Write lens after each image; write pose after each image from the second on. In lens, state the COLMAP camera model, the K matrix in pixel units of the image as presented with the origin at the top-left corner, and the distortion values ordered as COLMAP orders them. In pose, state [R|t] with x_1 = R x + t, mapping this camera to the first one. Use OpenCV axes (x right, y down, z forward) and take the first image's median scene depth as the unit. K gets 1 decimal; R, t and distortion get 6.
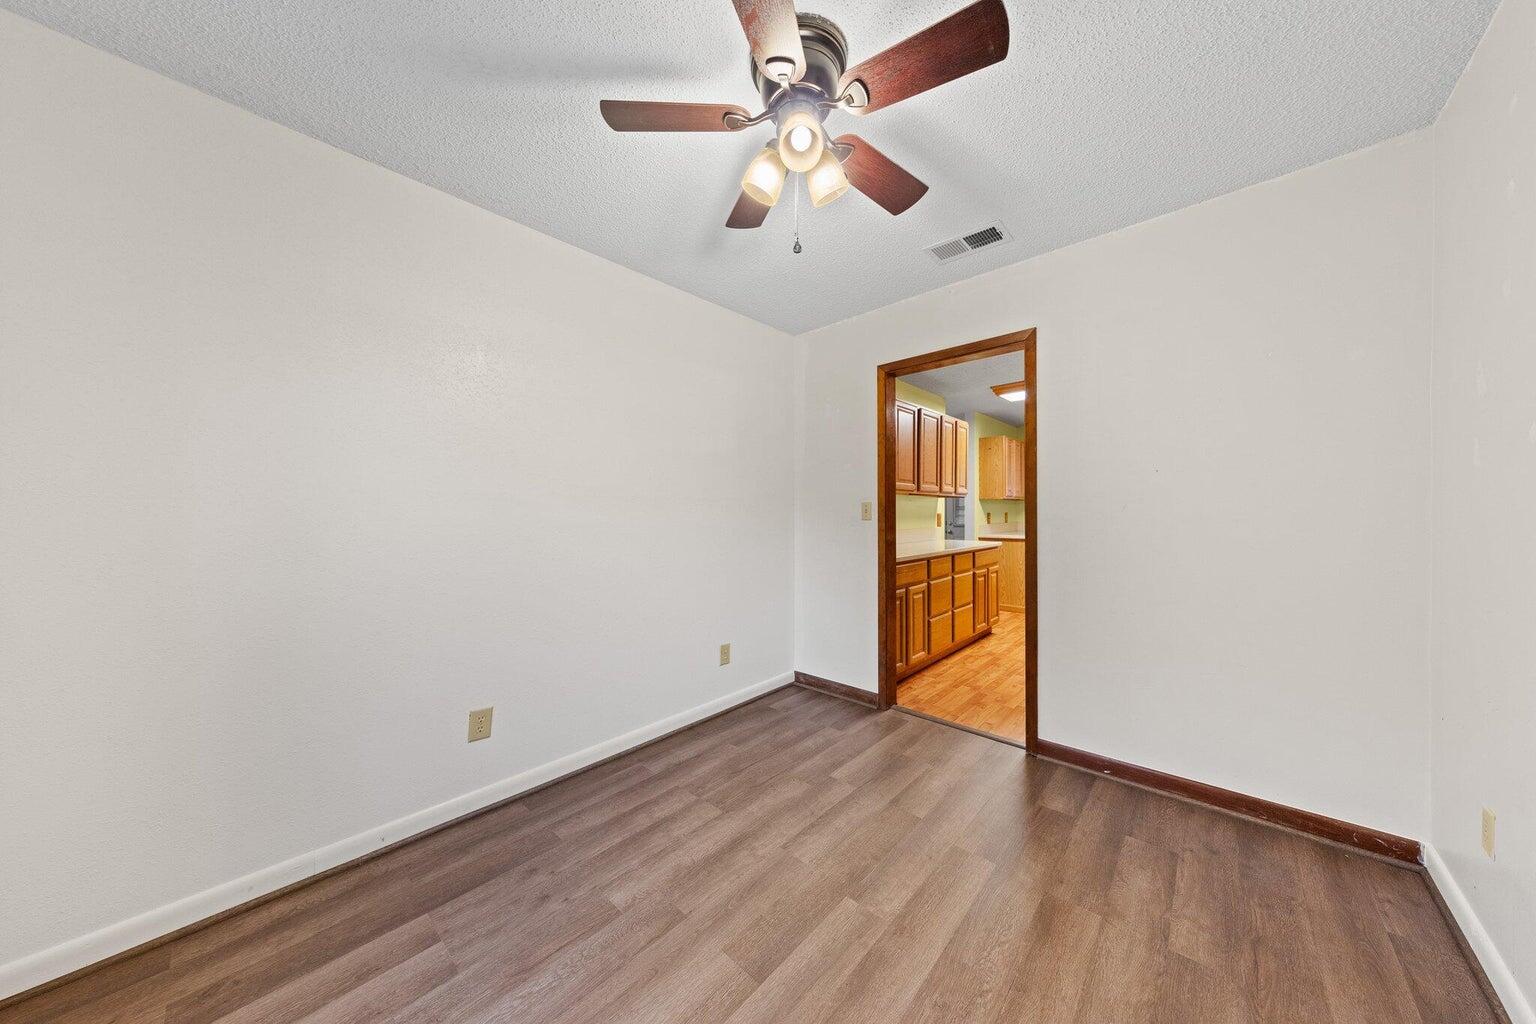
lens RADIAL K [[484.3, 0, 768.0], [0, 484.3, 512.0], [0, 0, 1]] dist [0.000453, 0.000018]
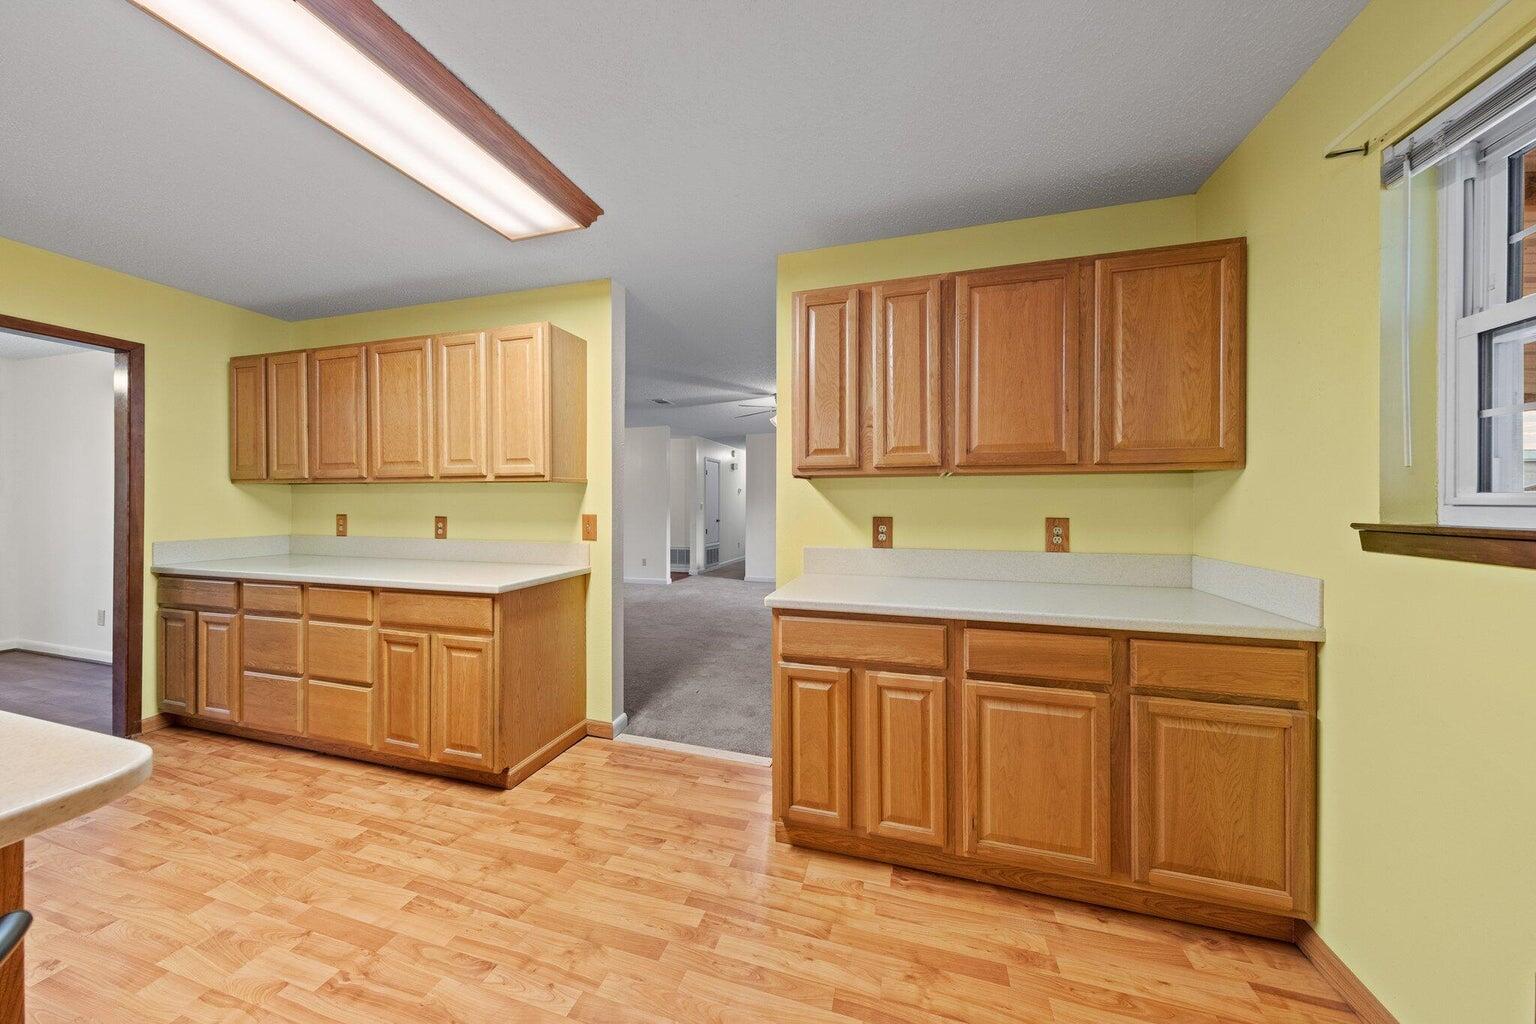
lens RADIAL K [[496.1, 0, 771.2], [0, 496.1, 500.3], [0, 0, 1]] dist [-0.000151, -0.000059]
pose [[0.463448, 0.007842, -0.886089, 1.159484], [-0.000030, 0.999961, 0.008834, -0.023169], [0.886124, -0.004067, 0.463430, 1.194442]]
